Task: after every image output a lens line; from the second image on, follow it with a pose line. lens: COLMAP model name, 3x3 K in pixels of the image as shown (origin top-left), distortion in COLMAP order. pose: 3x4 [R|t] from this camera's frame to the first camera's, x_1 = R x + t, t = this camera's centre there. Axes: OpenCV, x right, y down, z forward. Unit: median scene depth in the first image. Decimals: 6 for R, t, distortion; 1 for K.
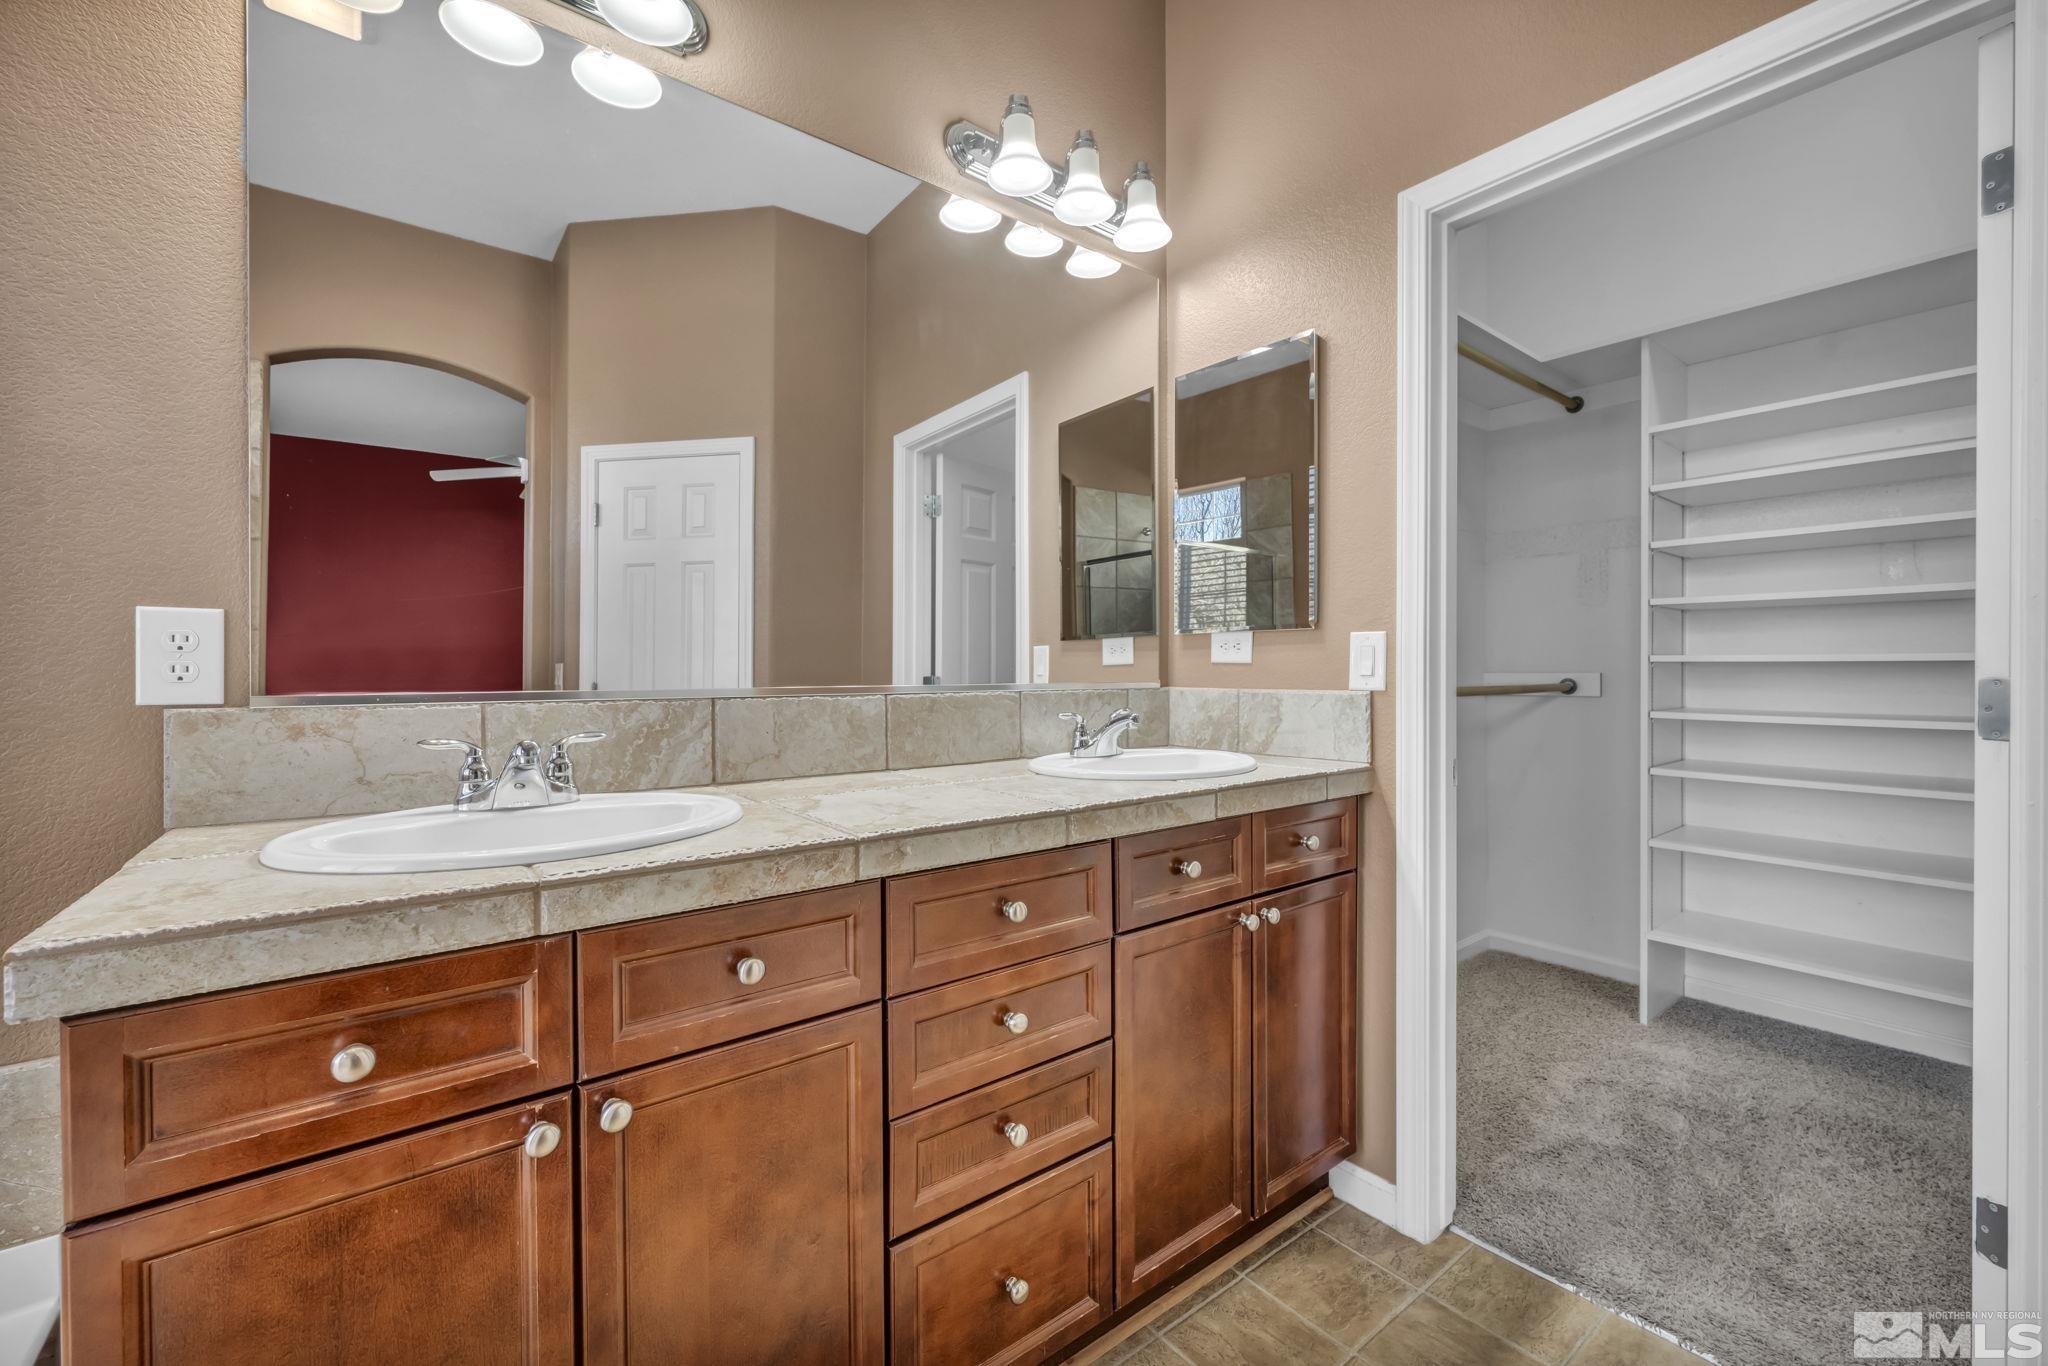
lens RADIAL K [[849.5, 0, 1024.0], [0, 849.5, 683.0], [0, 0, 1]] dist [-0.015025, 0.000211]
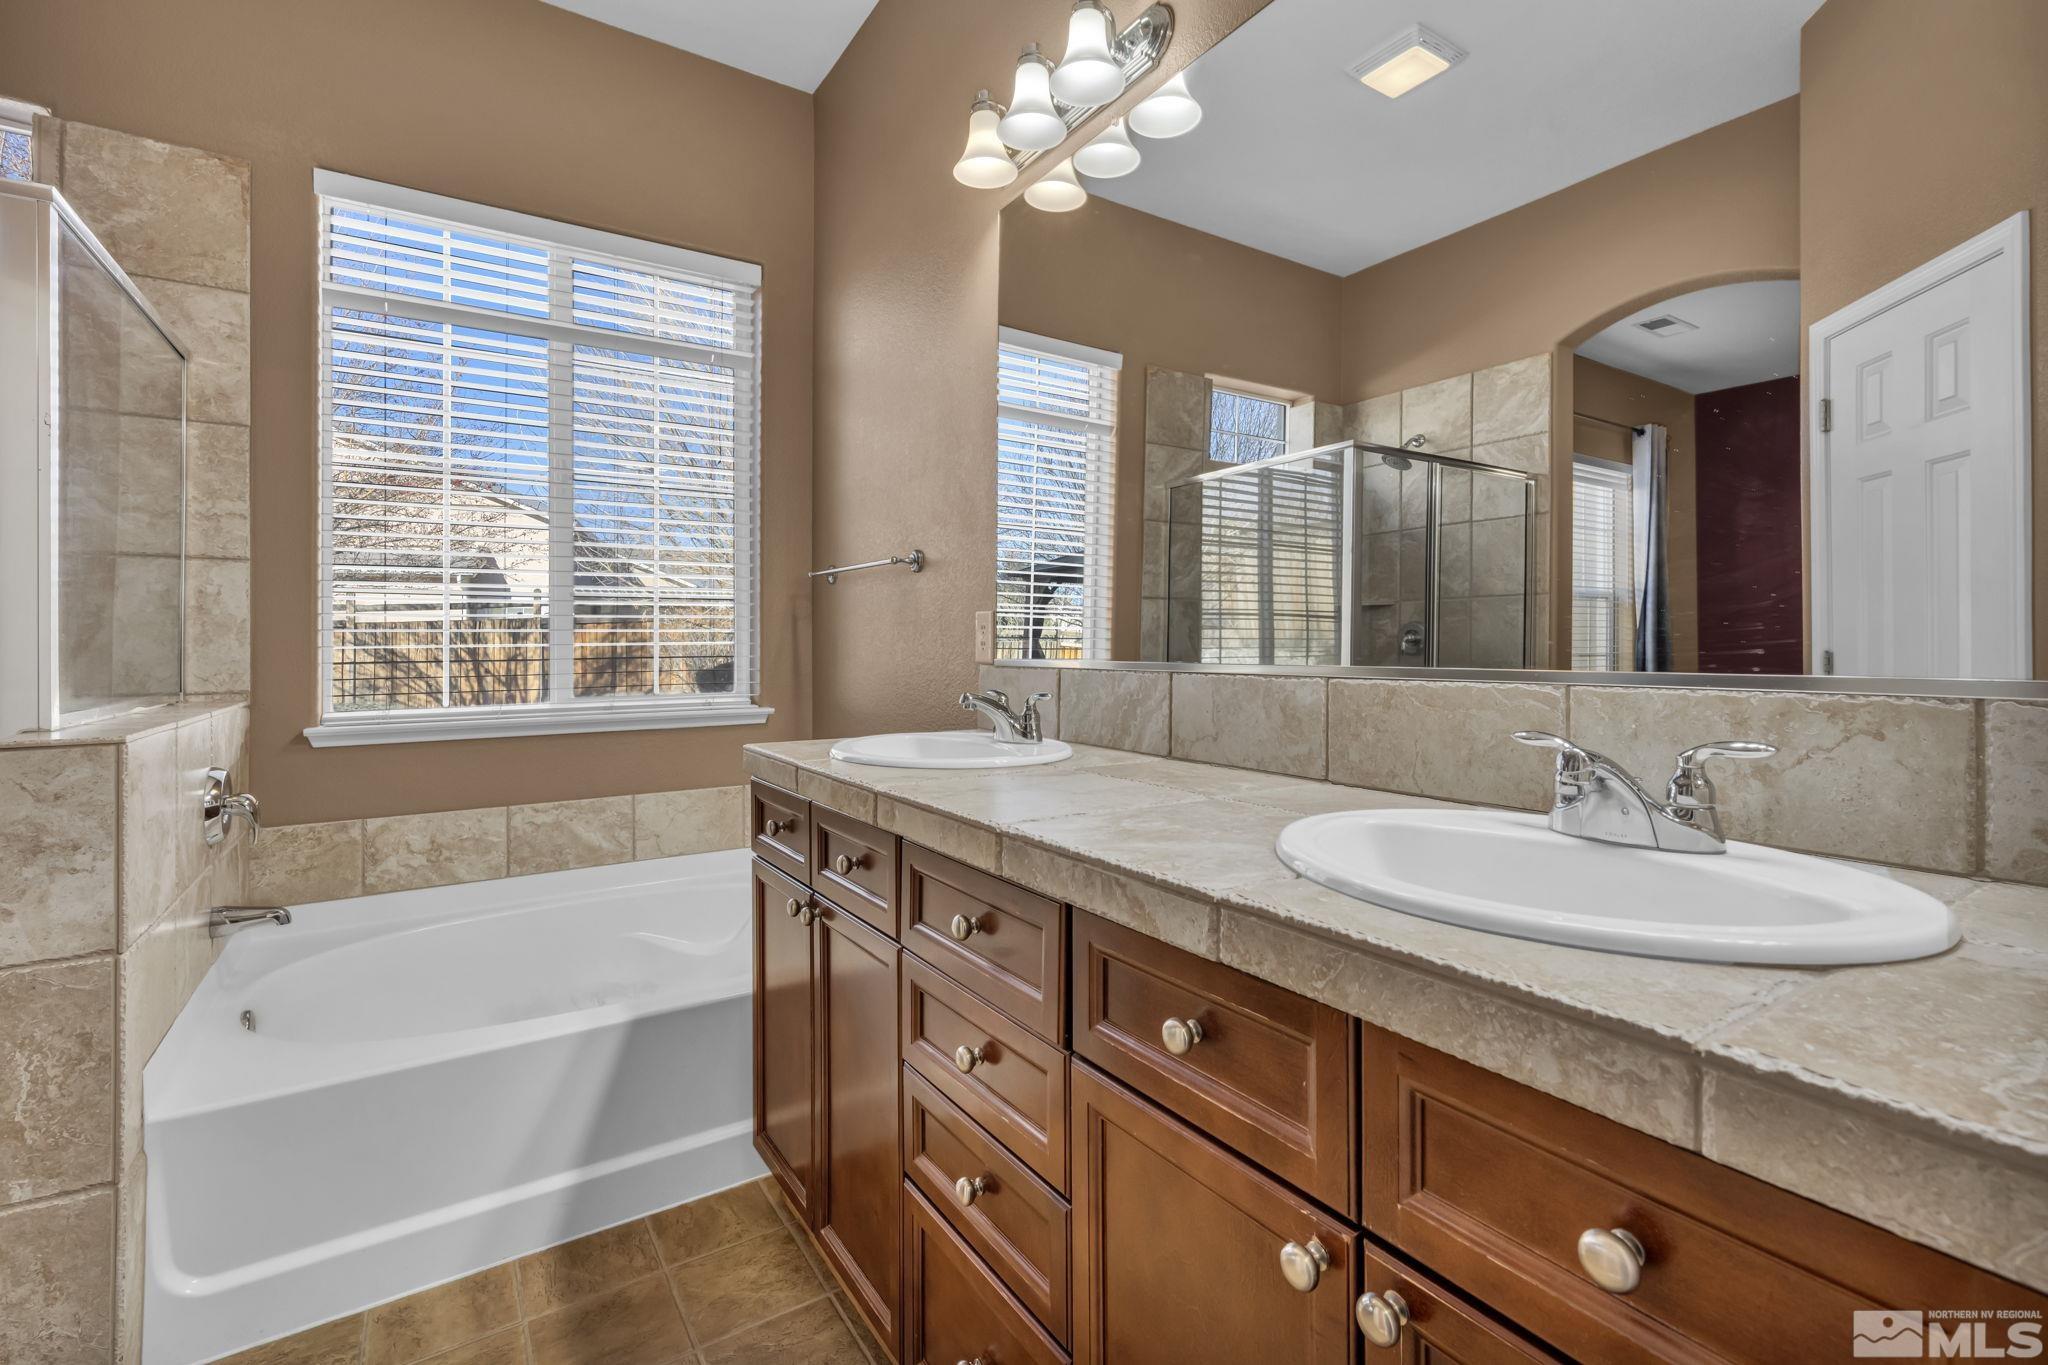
lens RADIAL K [[924.6, 0, 1017.7], [0, 924.6, 642.5], [0, 0, 1]] dist [0.001562, 0.000164]
pose [[-0.109122, 0.001727, -0.994027, 0.715409], [-0.005684, 0.999981, 0.002361, -0.018332], [0.994012, 0.005908, -0.109110, 0.895133]]
